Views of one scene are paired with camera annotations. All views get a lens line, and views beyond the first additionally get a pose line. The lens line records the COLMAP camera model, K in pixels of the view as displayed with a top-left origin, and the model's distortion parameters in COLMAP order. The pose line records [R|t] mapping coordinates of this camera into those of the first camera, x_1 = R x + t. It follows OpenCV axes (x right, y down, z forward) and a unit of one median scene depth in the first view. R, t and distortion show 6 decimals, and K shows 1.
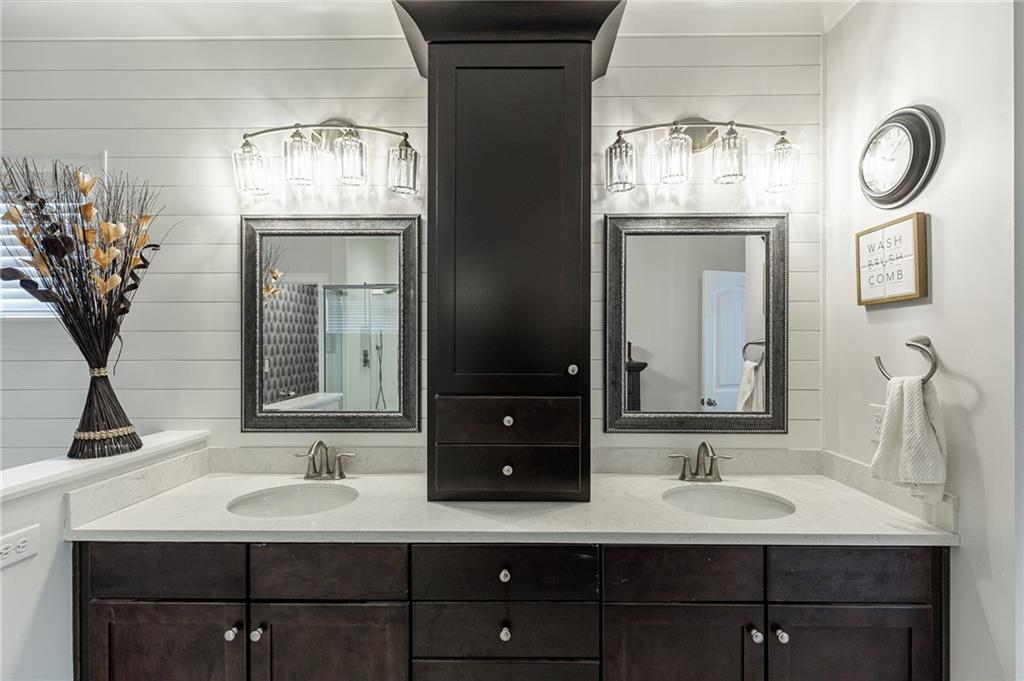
lens RADIAL K [[458.6, 0, 519.1], [0, 458.6, 340.3], [0, 0, 1]] dist [0.010864, -0.000711]
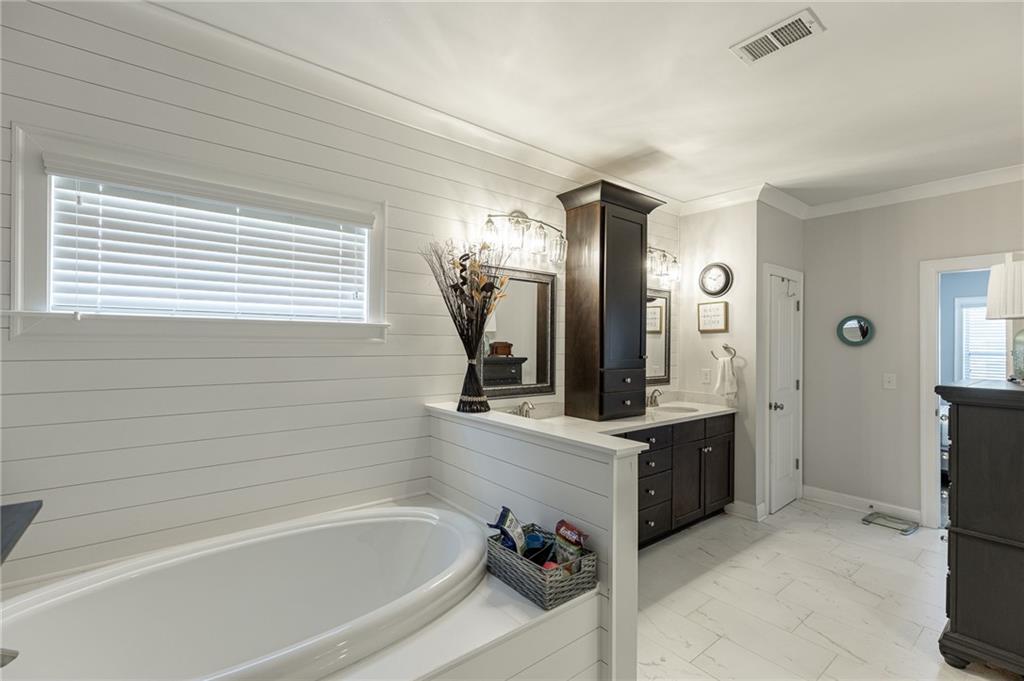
lens RADIAL K [[458.6, 0, 519.1], [0, 458.6, 340.3], [0, 0, 1]] dist [0.010864, -0.000711]
pose [[0.770252, 0.012813, 0.637611, -1.819064], [-0.013591, 0.999901, -0.003674, -0.003151], [-0.637595, -0.005836, 0.770350, -0.367966]]
